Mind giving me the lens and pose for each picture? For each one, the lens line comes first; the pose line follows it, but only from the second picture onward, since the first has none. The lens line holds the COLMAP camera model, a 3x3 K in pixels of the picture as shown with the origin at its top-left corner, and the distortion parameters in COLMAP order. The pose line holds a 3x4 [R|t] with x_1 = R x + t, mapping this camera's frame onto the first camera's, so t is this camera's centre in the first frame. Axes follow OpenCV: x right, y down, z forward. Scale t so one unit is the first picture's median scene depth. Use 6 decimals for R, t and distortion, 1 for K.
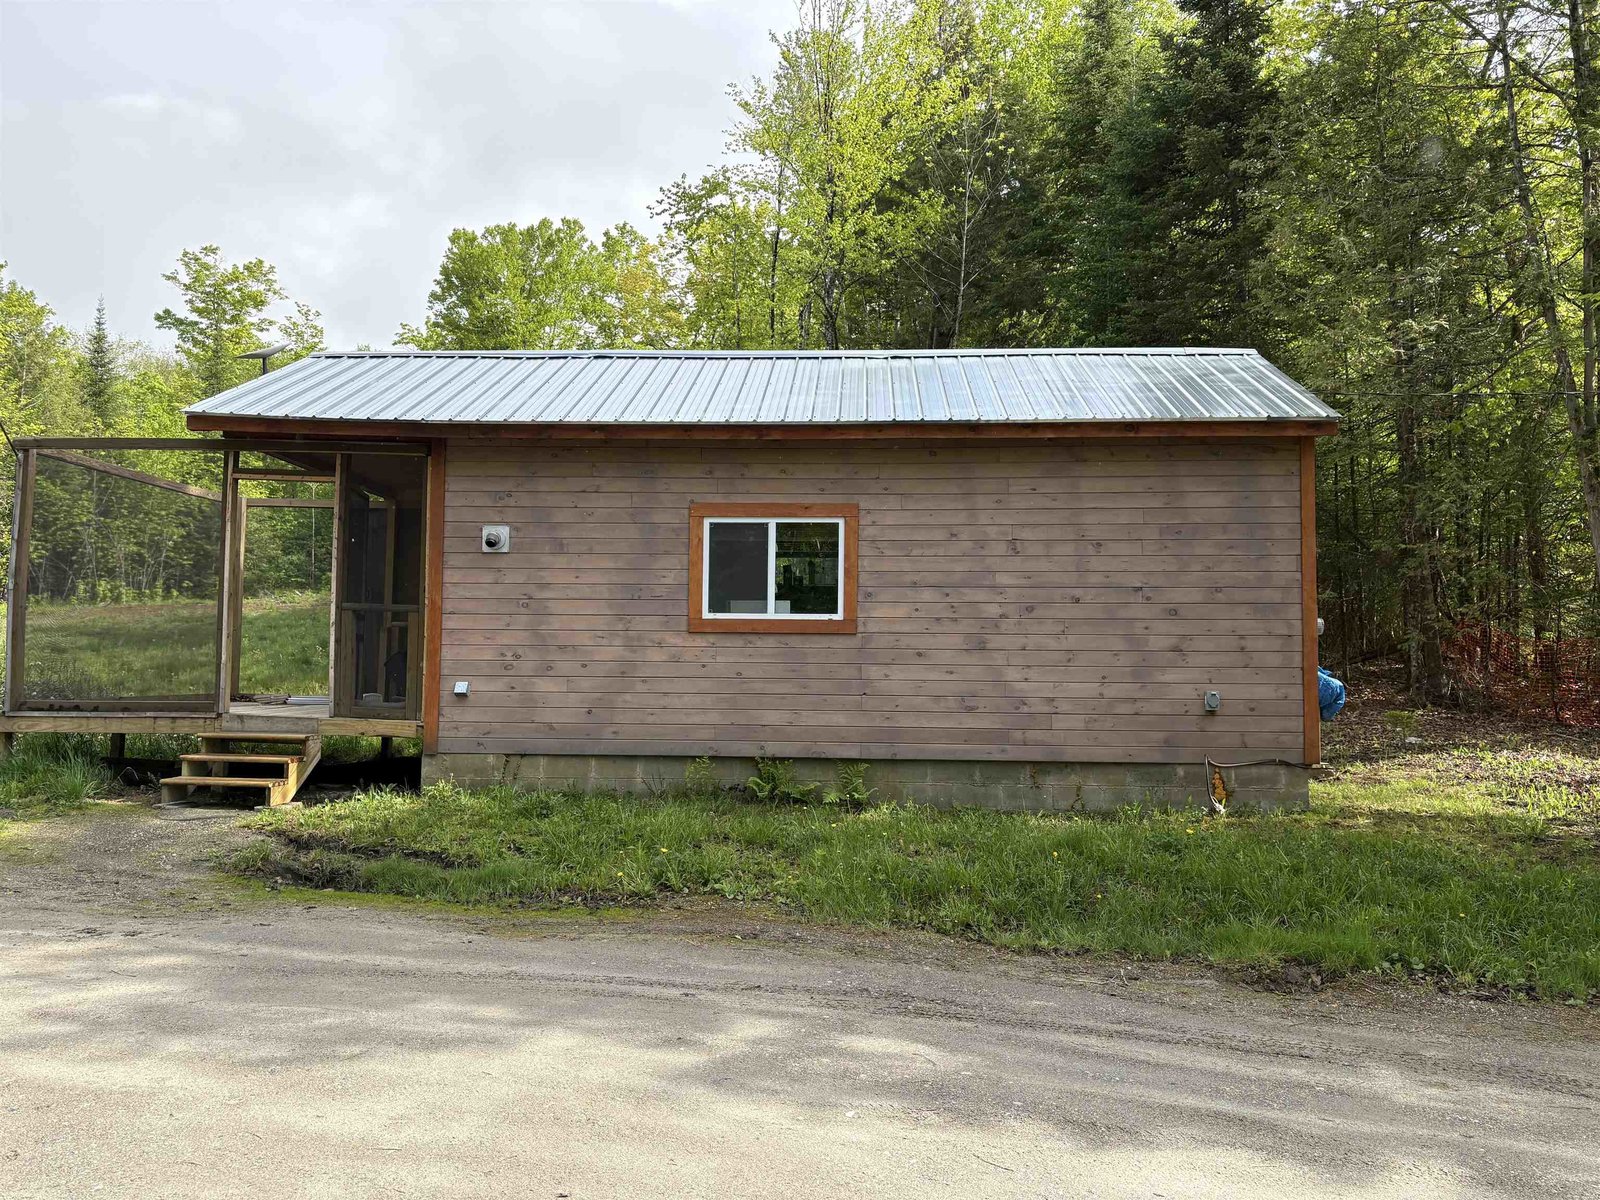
lens RADIAL K [[1221.6, 0, 800.0], [0, 1221.6, 600.0], [0, 0, 1]] dist [0.061620, -0.069817]
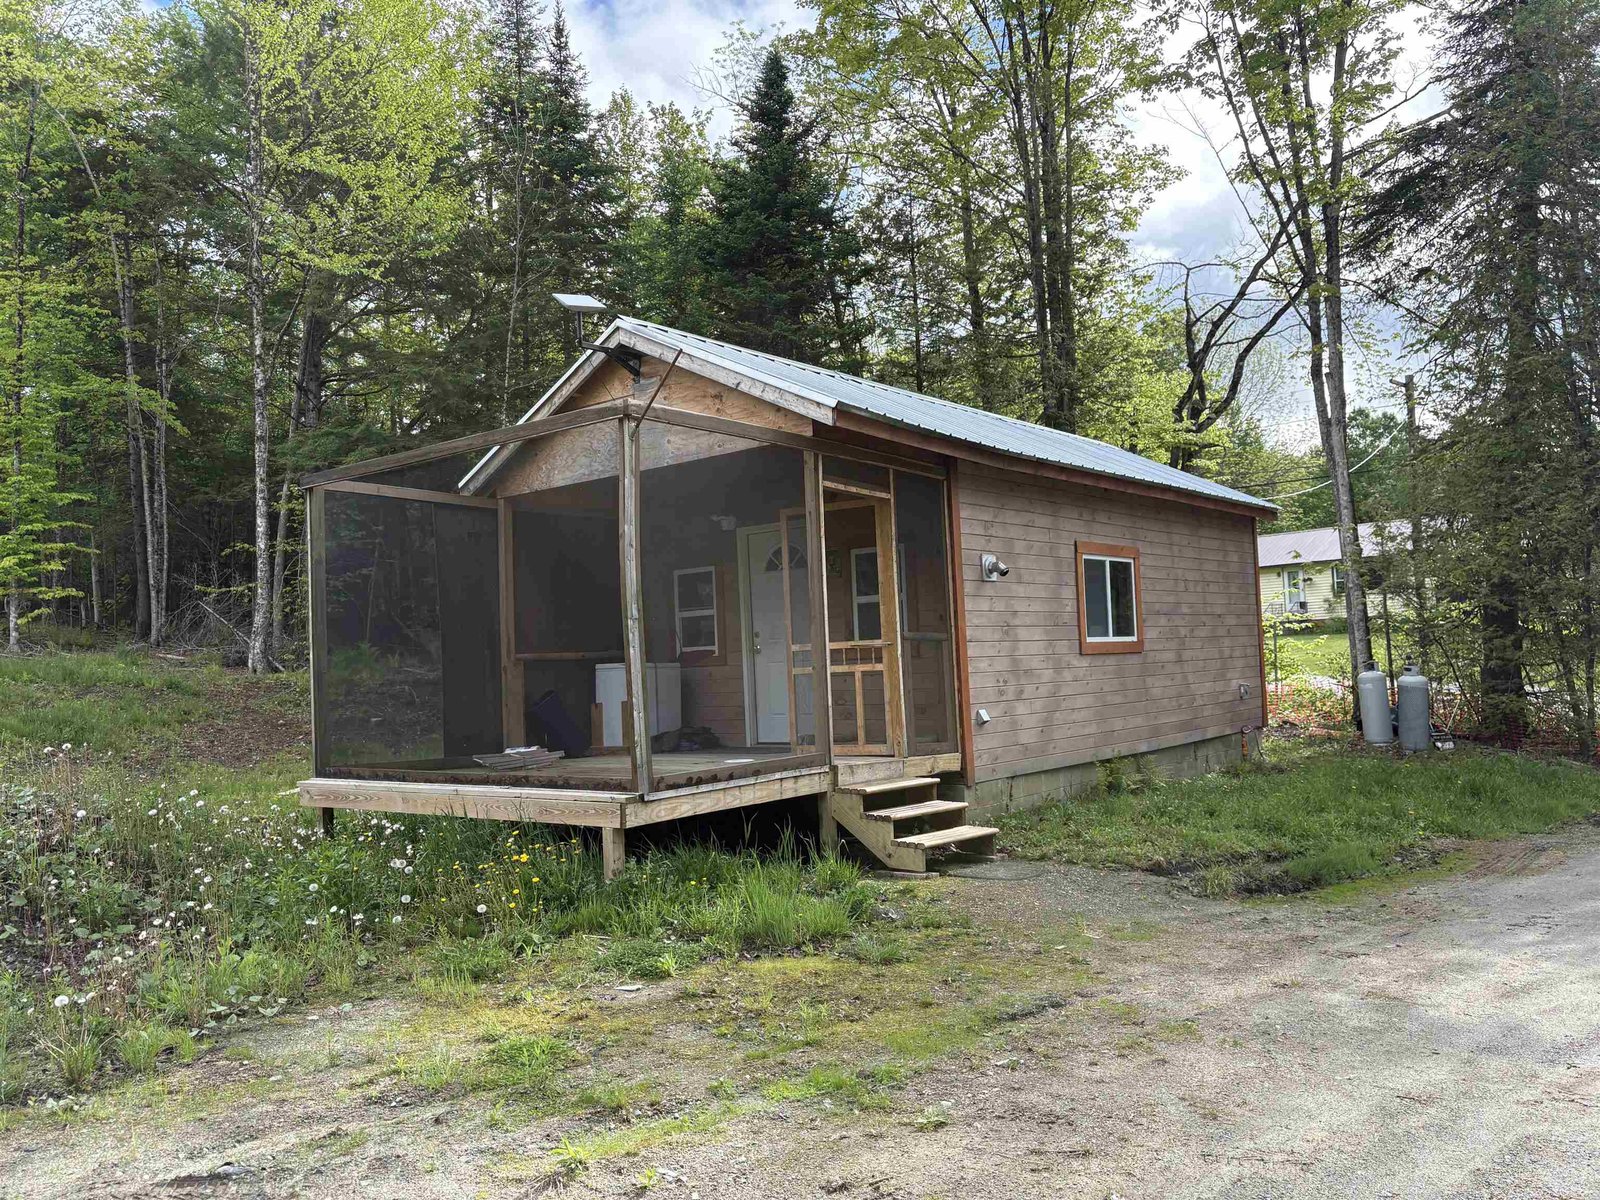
lens RADIAL K [[1221.6, 0, 800.0], [0, 1221.6, 600.0], [0, 0, 1]] dist [0.061620, -0.069817]
pose [[0.593249, 0.008276, 0.804977, -1.165972], [-0.002948, 0.999963, -0.008108, -0.014233], [-0.805014, 0.002438, 0.593251, 0.530938]]
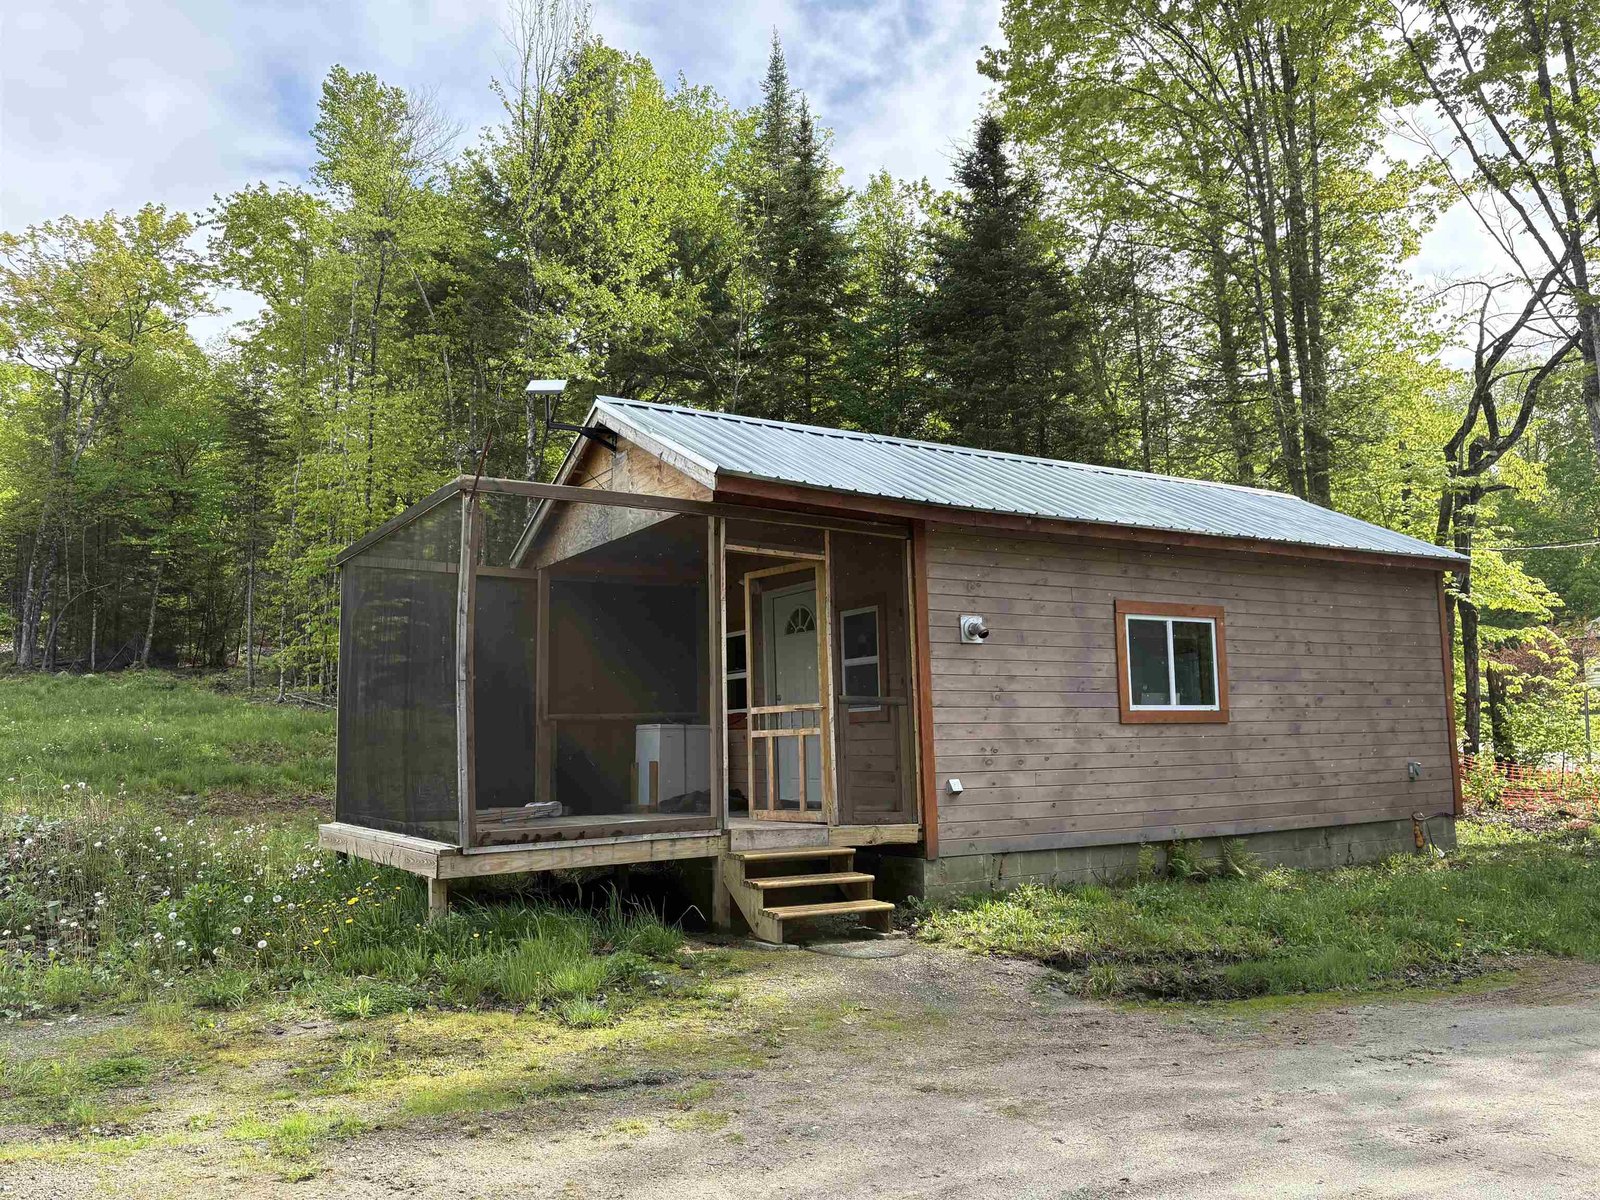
lens RADIAL K [[1221.6, 0, 800.0], [0, 1221.6, 600.0], [0, 0, 1]] dist [0.061620, -0.069817]
pose [[0.818898, 0.039606, 0.572571, -0.920358], [-0.006053, 0.998157, -0.060388, -0.014000], [-0.573908, 0.045985, 0.817628, 0.291956]]
